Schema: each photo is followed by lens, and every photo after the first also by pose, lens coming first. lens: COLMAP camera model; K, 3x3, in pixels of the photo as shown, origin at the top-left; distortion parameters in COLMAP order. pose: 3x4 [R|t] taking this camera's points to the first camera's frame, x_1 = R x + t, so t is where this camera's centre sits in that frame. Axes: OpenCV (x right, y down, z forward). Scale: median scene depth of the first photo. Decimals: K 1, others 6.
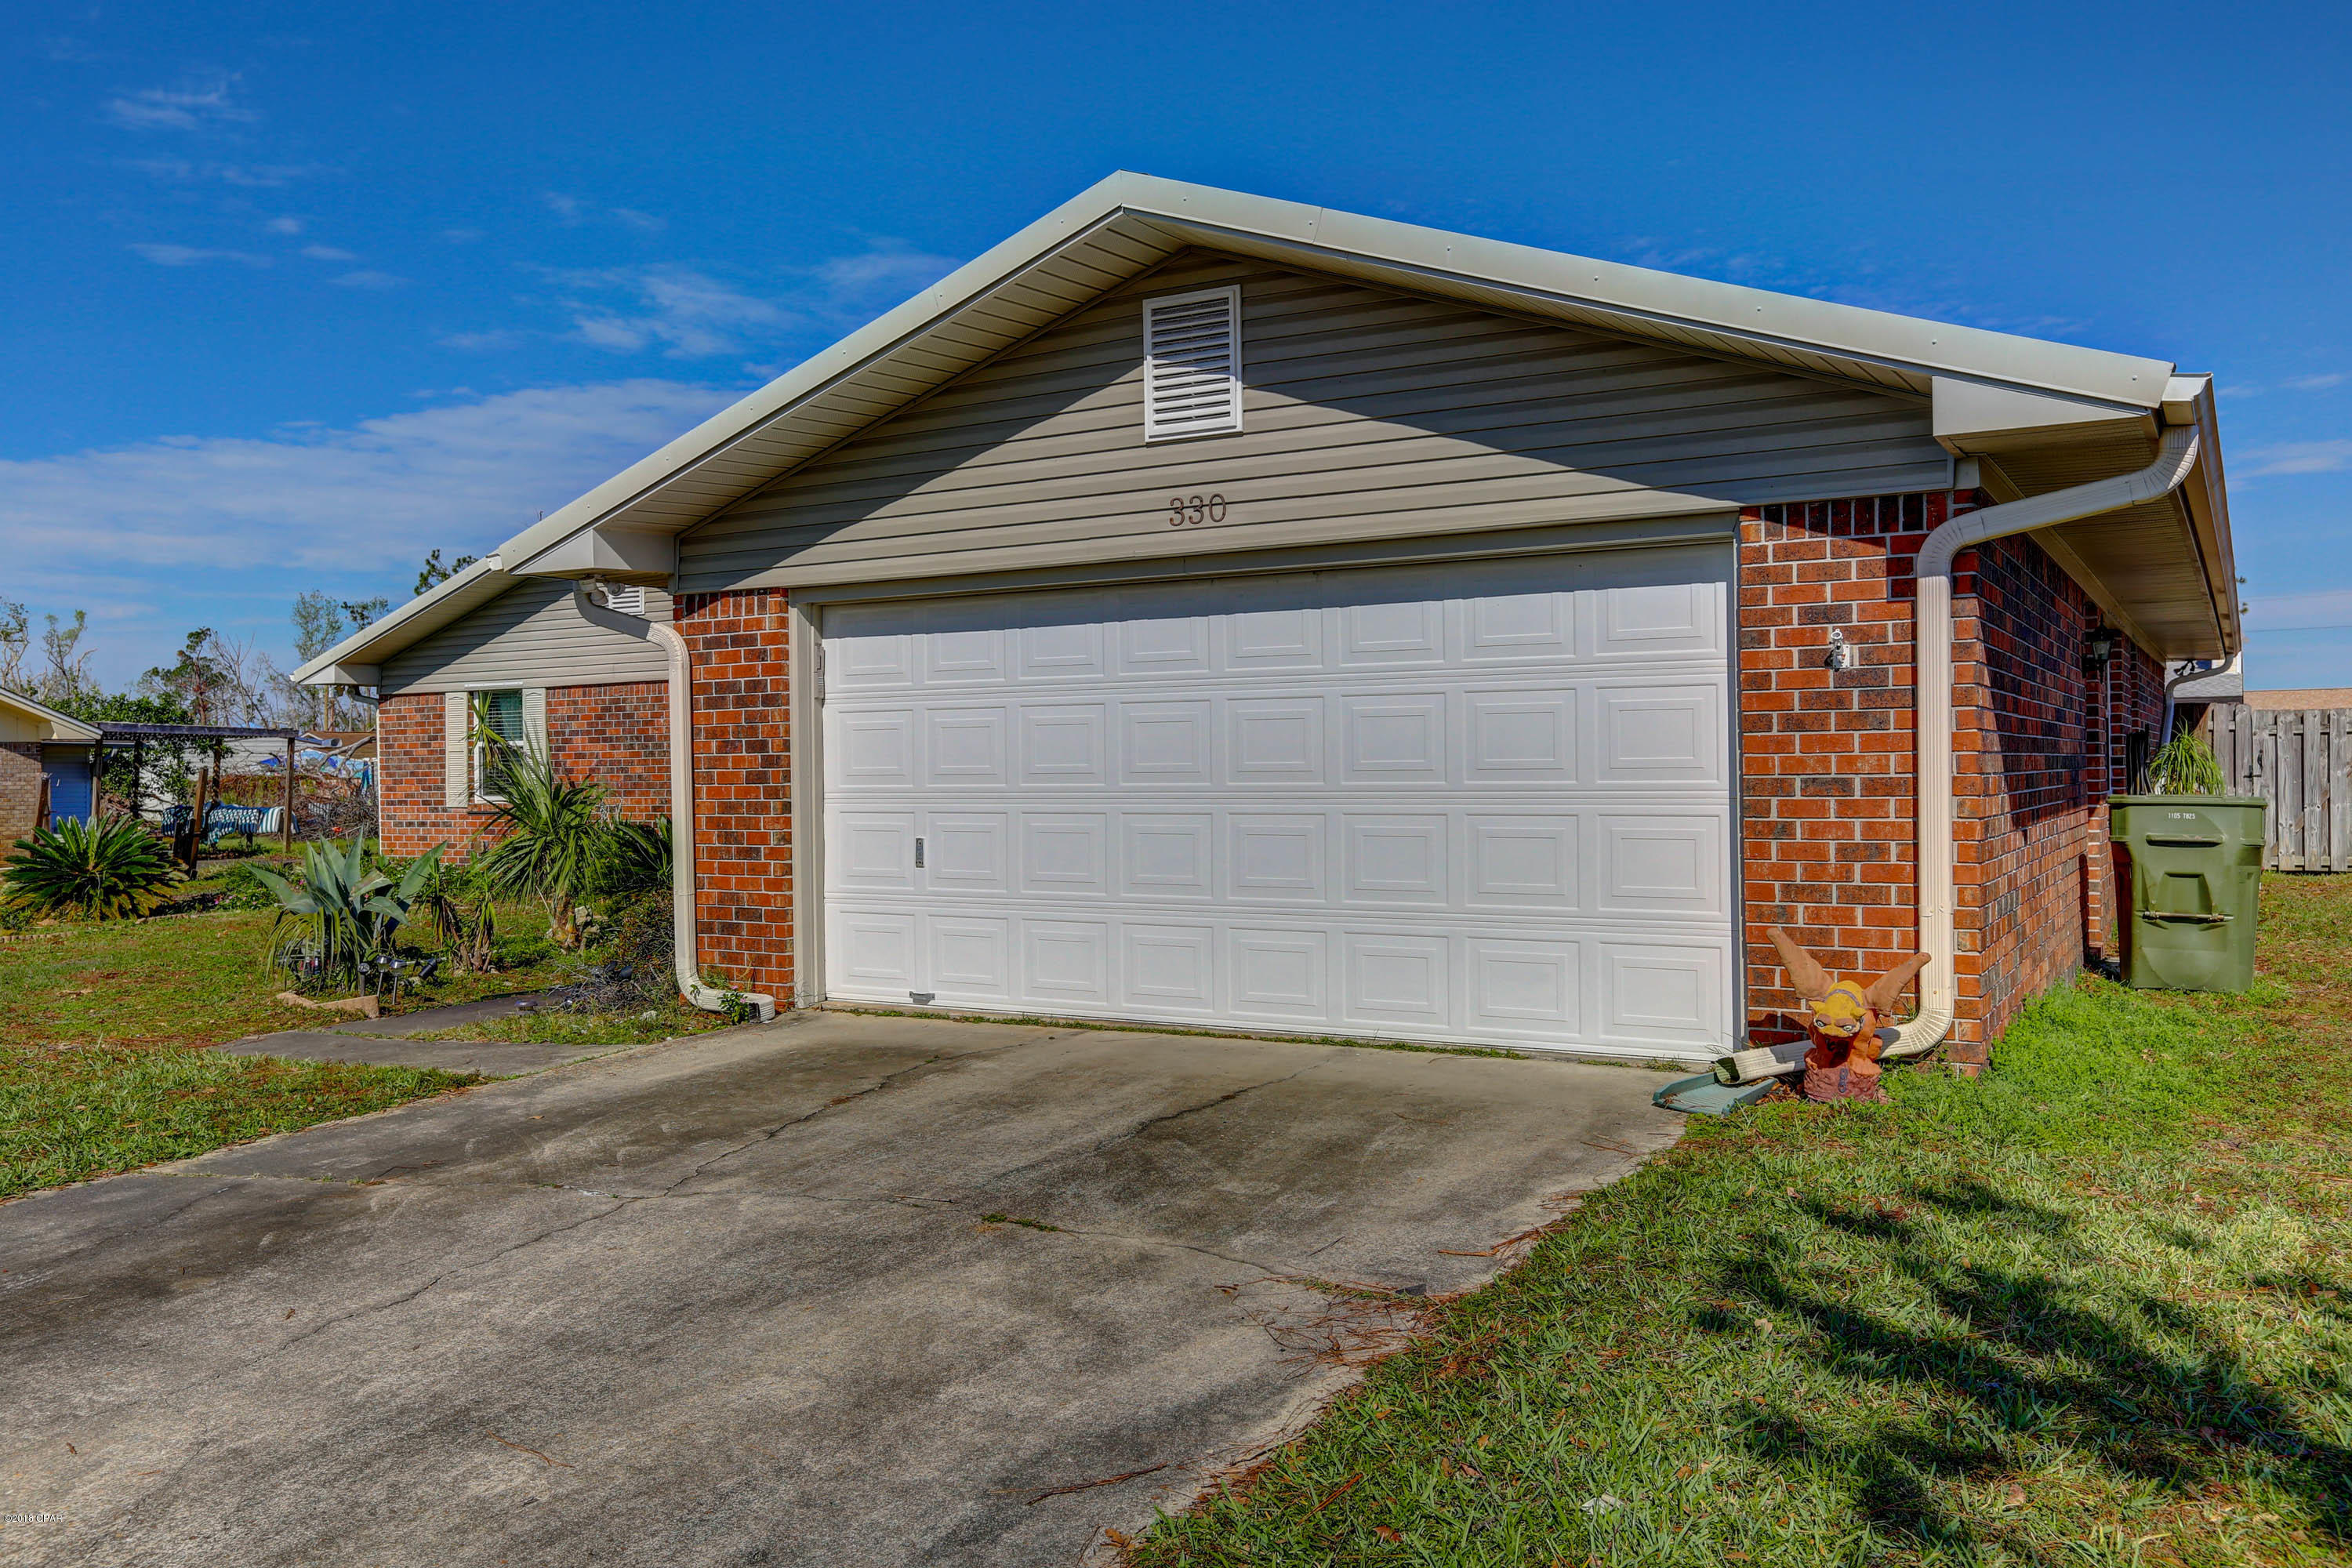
lens RADIAL K [[1873.7, 0, 1137.7], [0, 1873.7, 797.0], [0, 0, 1]] dist [-0.016037, -0.001377]
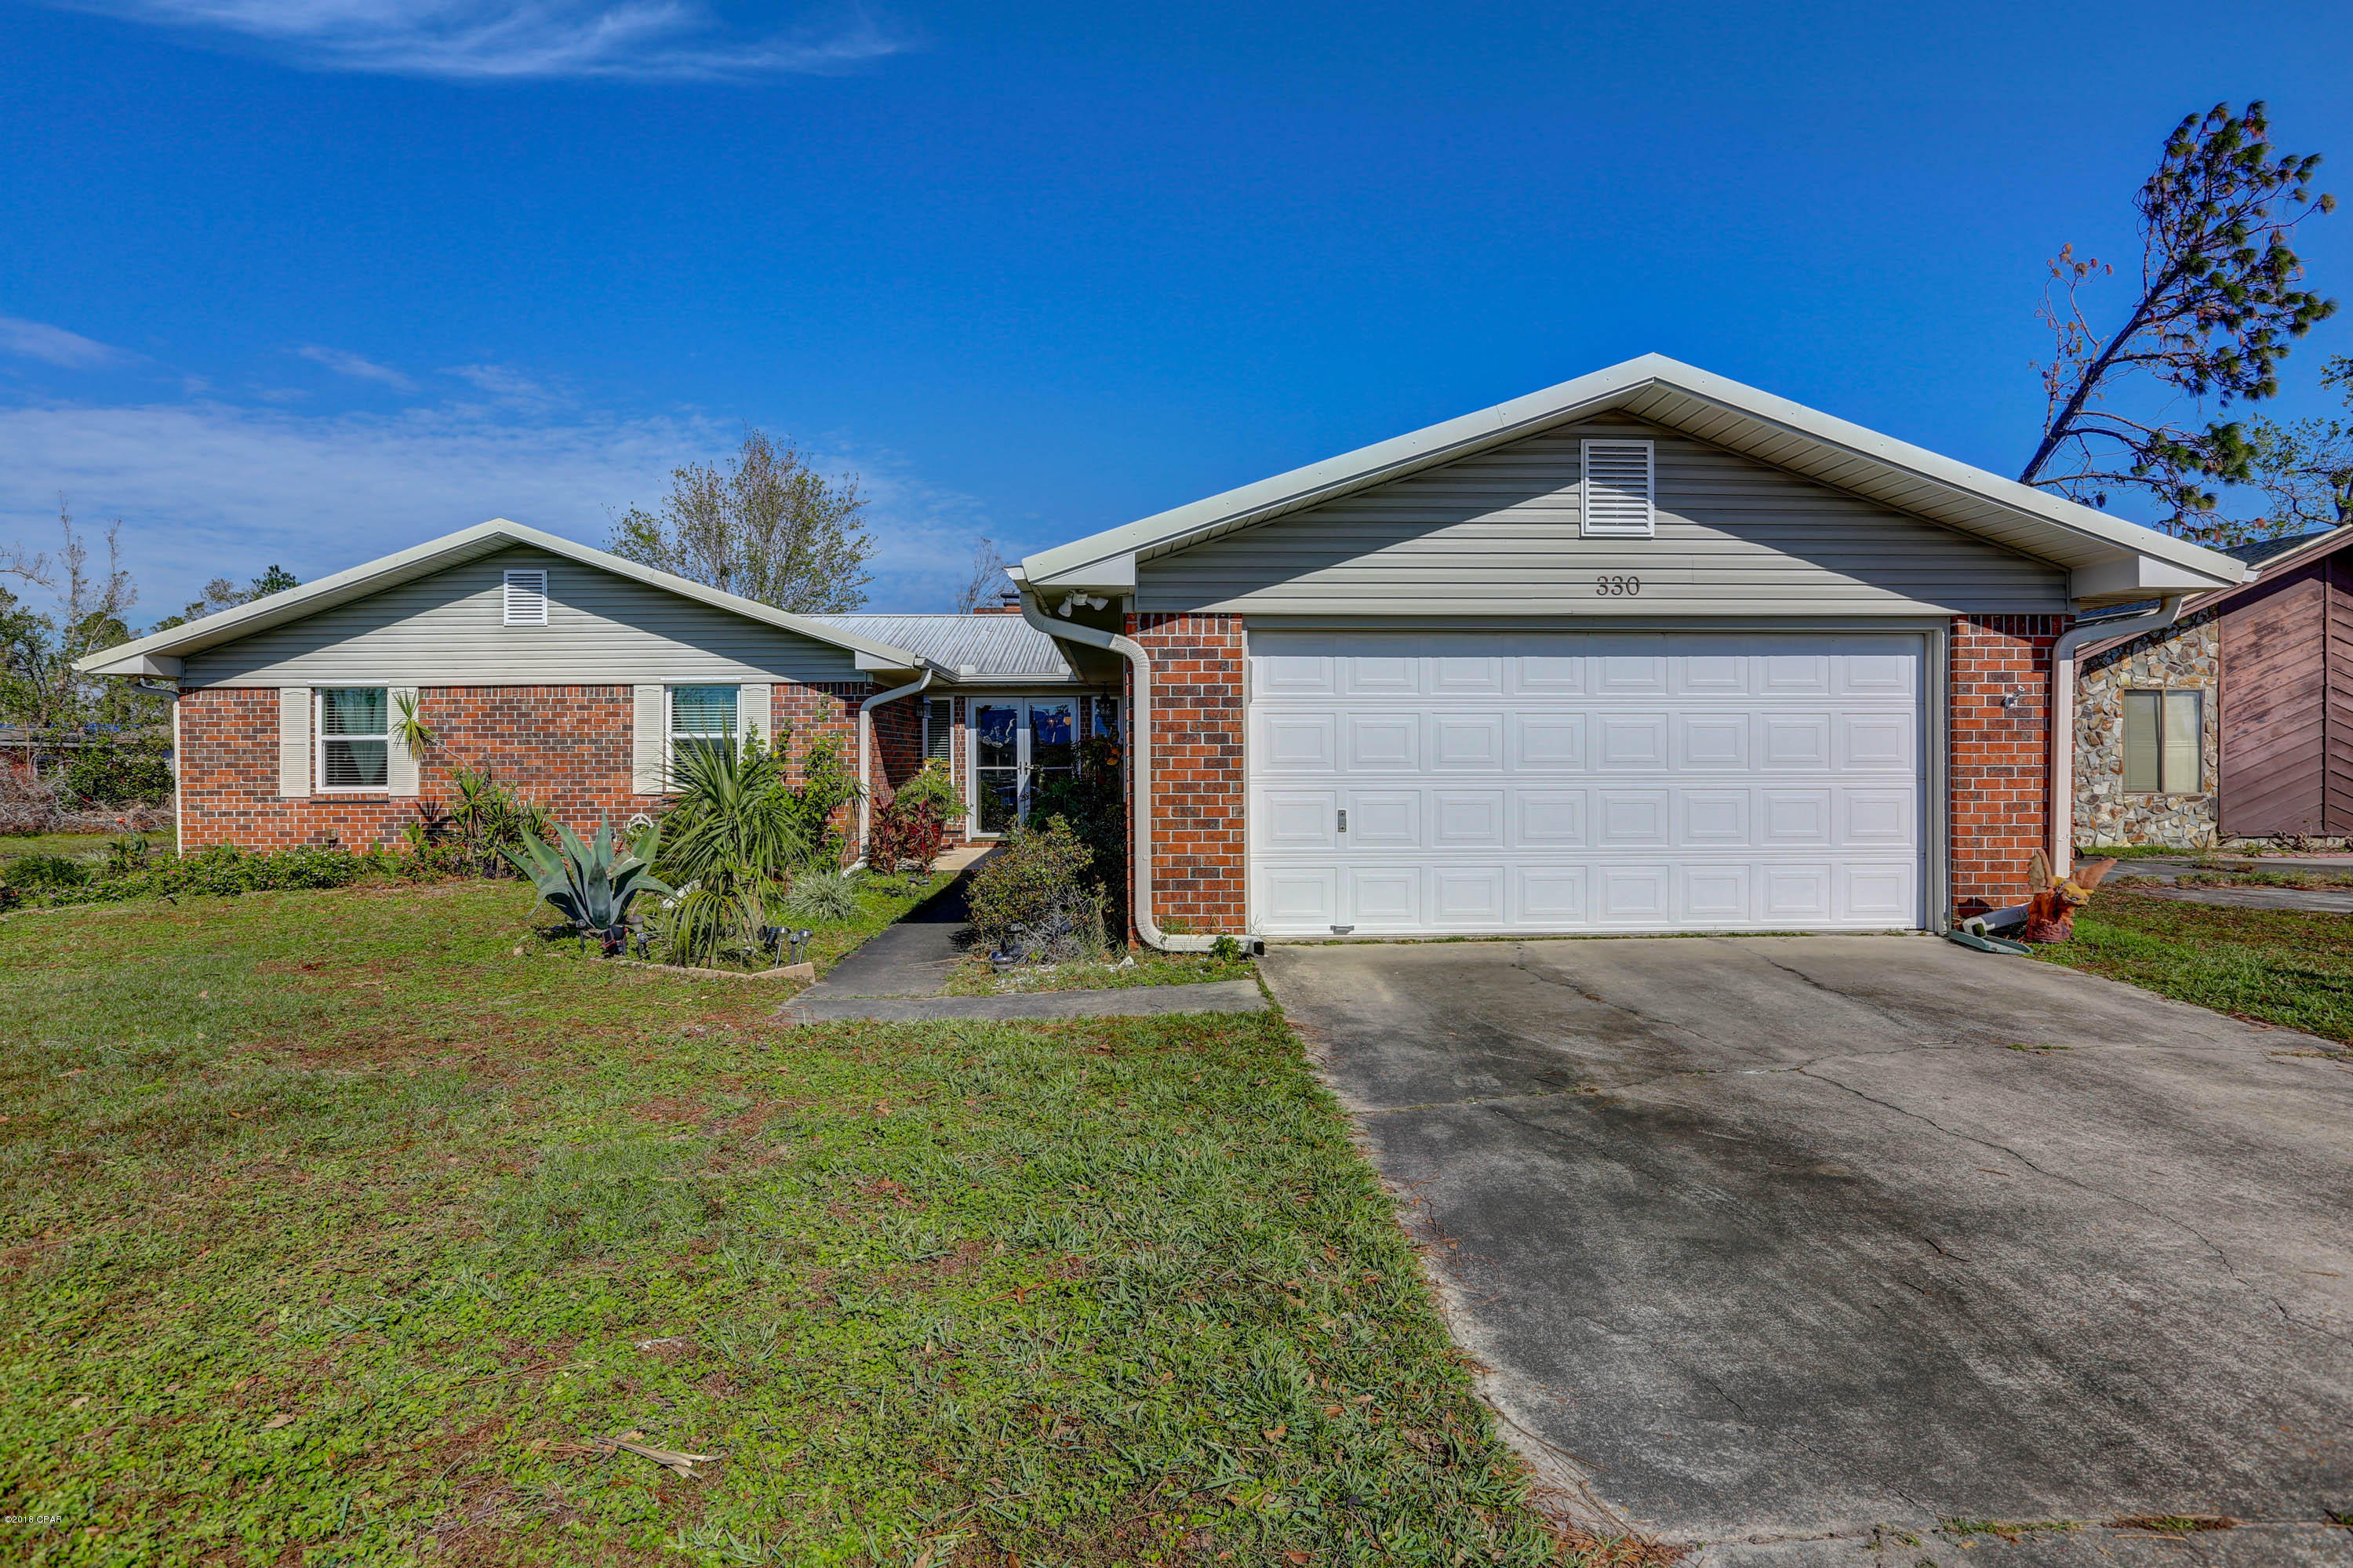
lens RADIAL K [[1245.2, 0, 1176.5], [0, 1245.2, 784.0], [0, 0, 1]] dist [-0.049822, 0.029301]
pose [[0.834819, 0.001975, 0.550521, -0.687915], [0.002559, 0.999969, -0.007469, 0.009639], [-0.550518, 0.007644, 0.834788, 0.319832]]
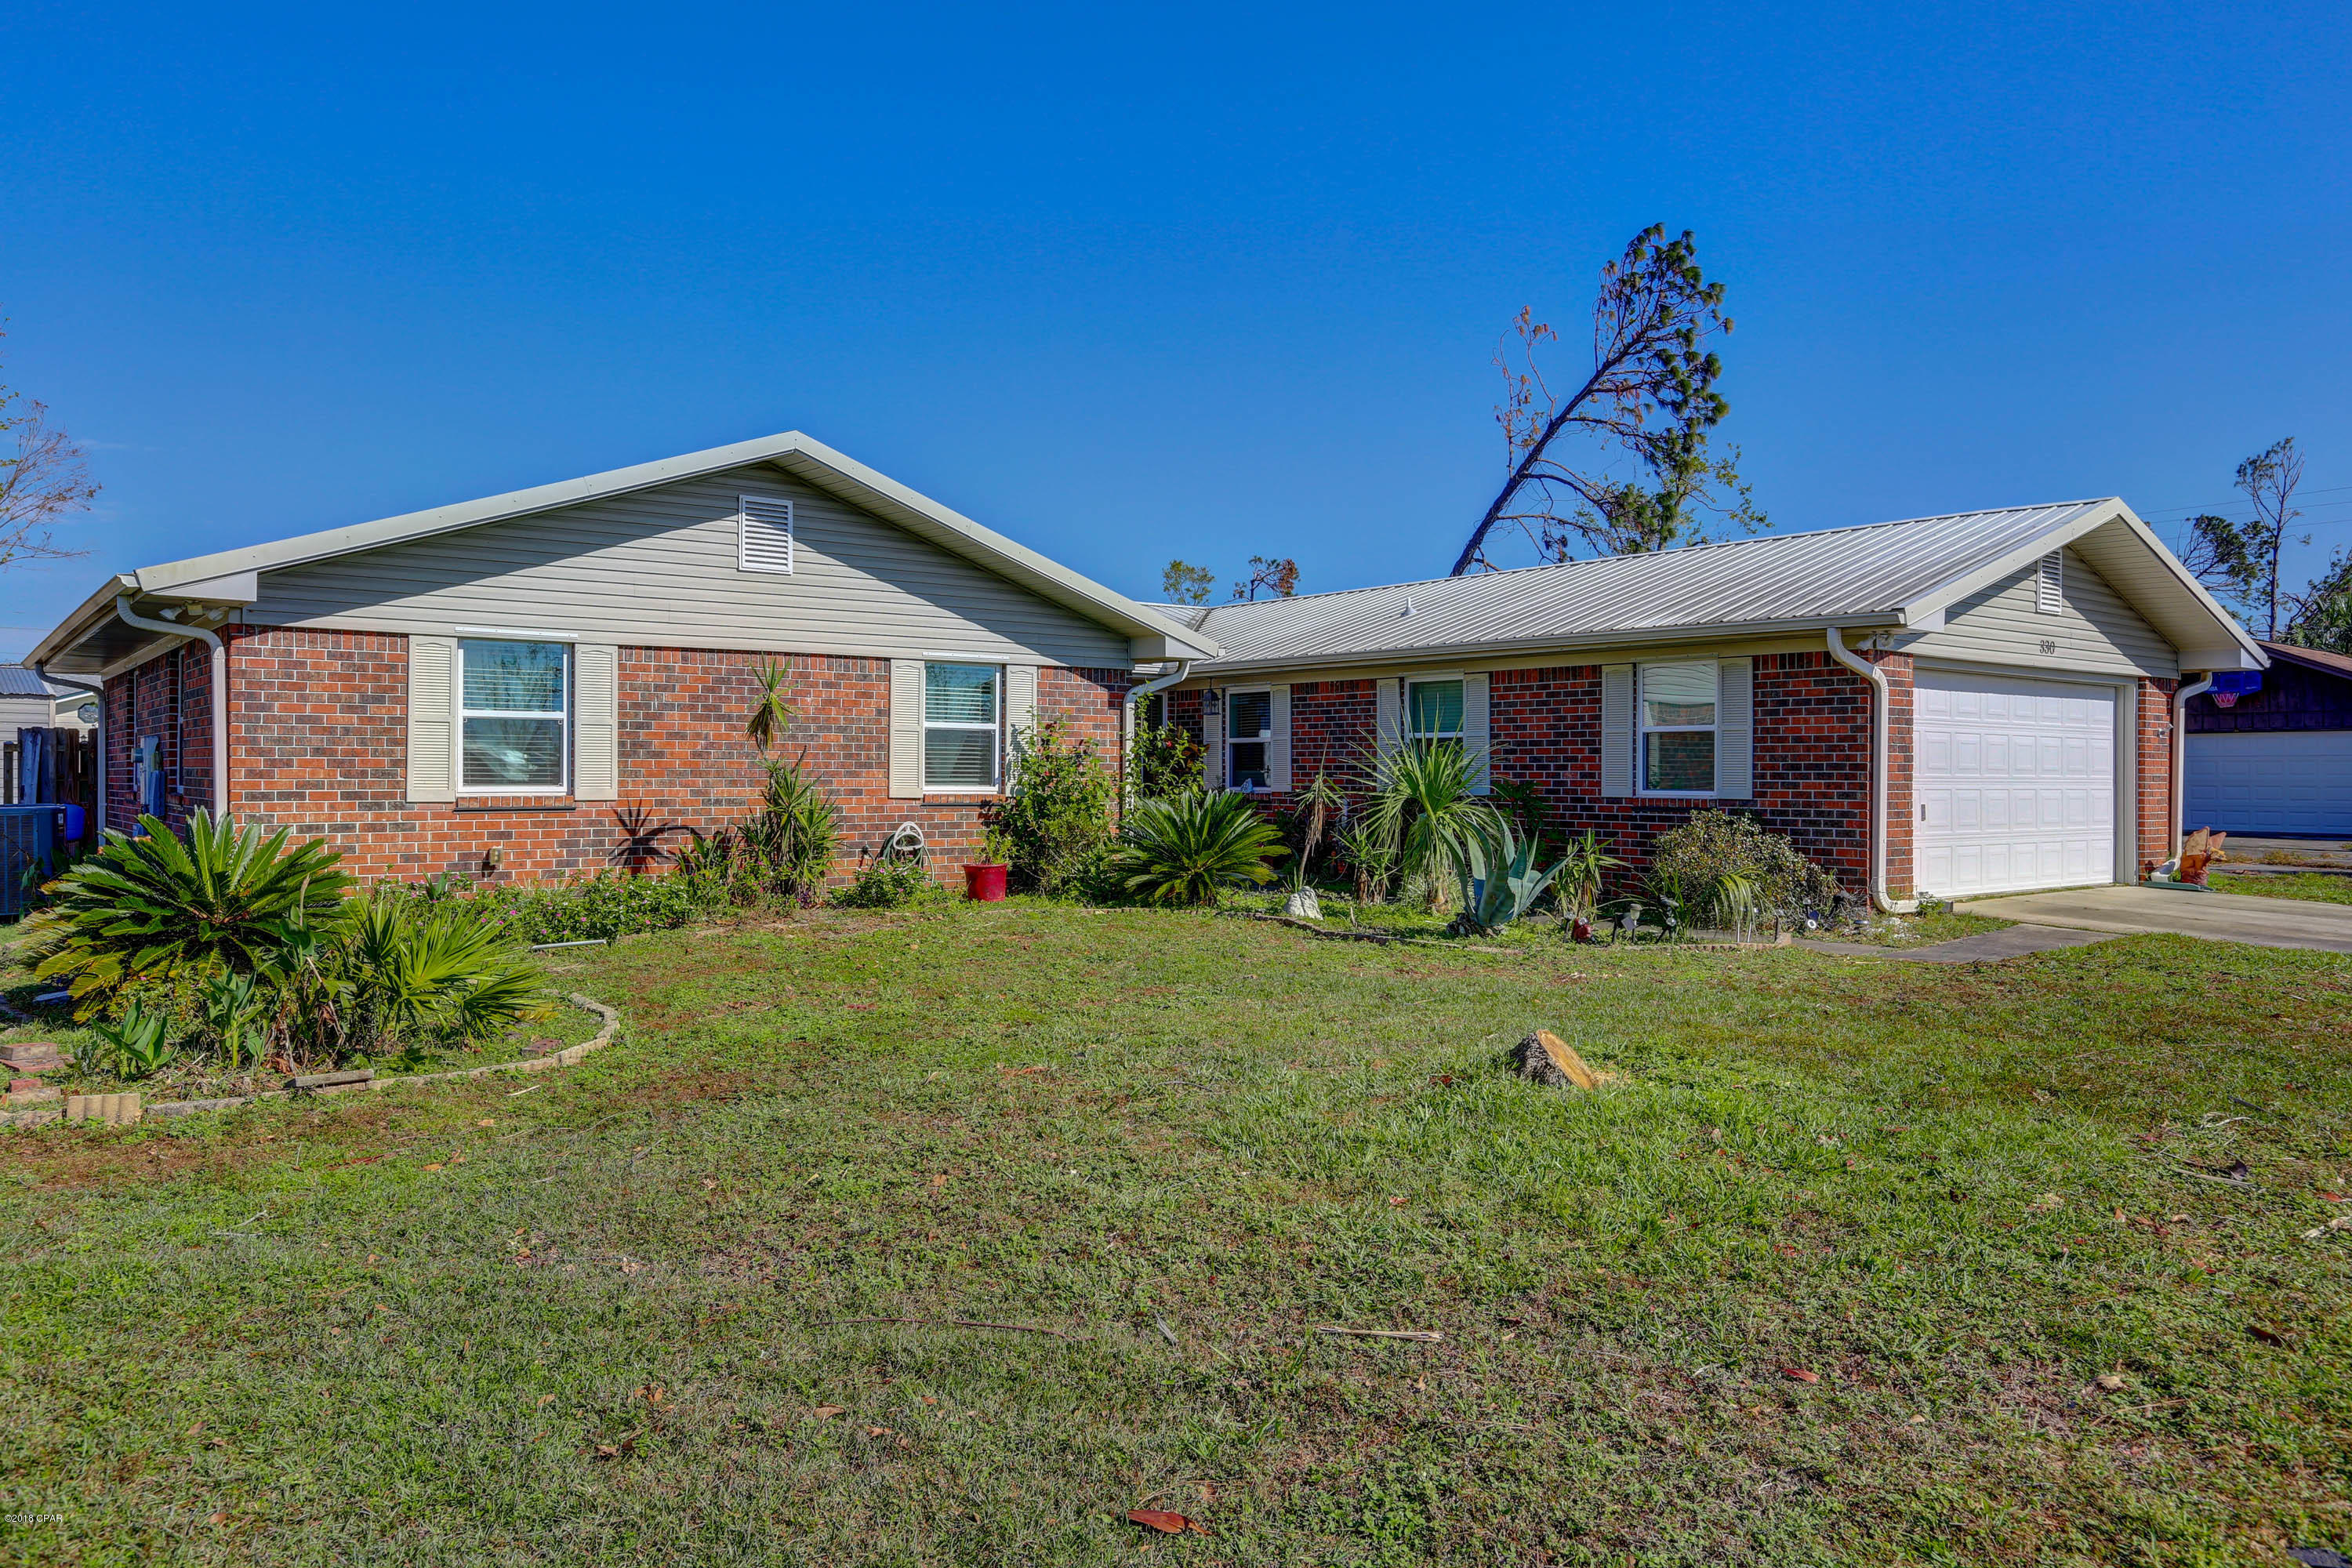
lens RADIAL K [[1590.3, 0, 1176.0], [0, 1590.3, 784.0], [0, 0, 1]] dist [-0.003262, 0.000092]
pose [[0.340520, 0.008256, 0.940201, -1.722874], [0.005817, 0.999924, -0.010887, 0.014564], [-0.940219, 0.009176, 0.340446, 1.129436]]
